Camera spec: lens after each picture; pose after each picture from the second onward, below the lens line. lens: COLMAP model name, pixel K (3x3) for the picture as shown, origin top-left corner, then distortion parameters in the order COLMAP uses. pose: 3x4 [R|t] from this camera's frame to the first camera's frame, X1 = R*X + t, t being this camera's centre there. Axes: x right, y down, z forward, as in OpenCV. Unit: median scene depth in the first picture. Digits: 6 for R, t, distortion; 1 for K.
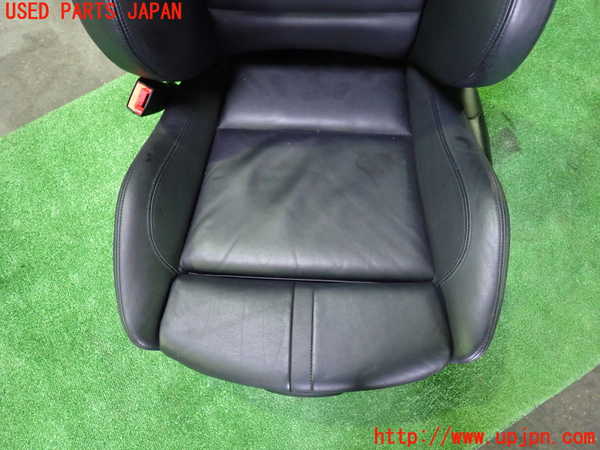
lens RADIAL K [[445.4, 0, 300.0], [0, 445.4, 225.0], [0, 0, 1]] dist [0.007350, 0.004263]
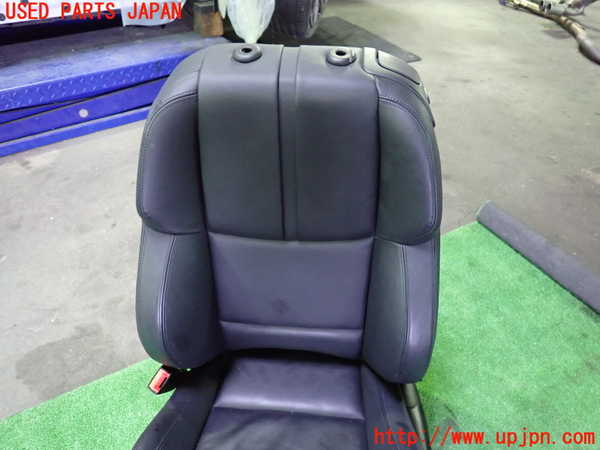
lens RADIAL K [[445.4, 0, 300.0], [0, 445.4, 225.0], [0, 0, 1]] dist [0.007350, 0.004263]
pose [[0.999044, 0.042919, -0.008369, 0.050315], [-0.039924, 0.817232, -0.574925, 0.079195], [-0.017836, 0.574709, 0.818164, -0.332948]]
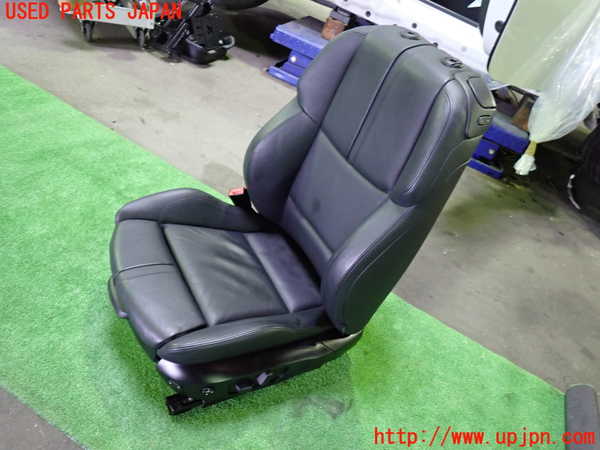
lens RADIAL K [[434.4, 0, 300.0], [0, 434.4, 225.0], [0, 0, 1]] dist [-0.001128, -0.000523]
pose [[0.509789, 0.672501, -0.536524, 0.835627], [-0.855006, 0.326979, -0.402553, 0.275572], [-0.095286, 0.663948, 0.741683, -0.345847]]
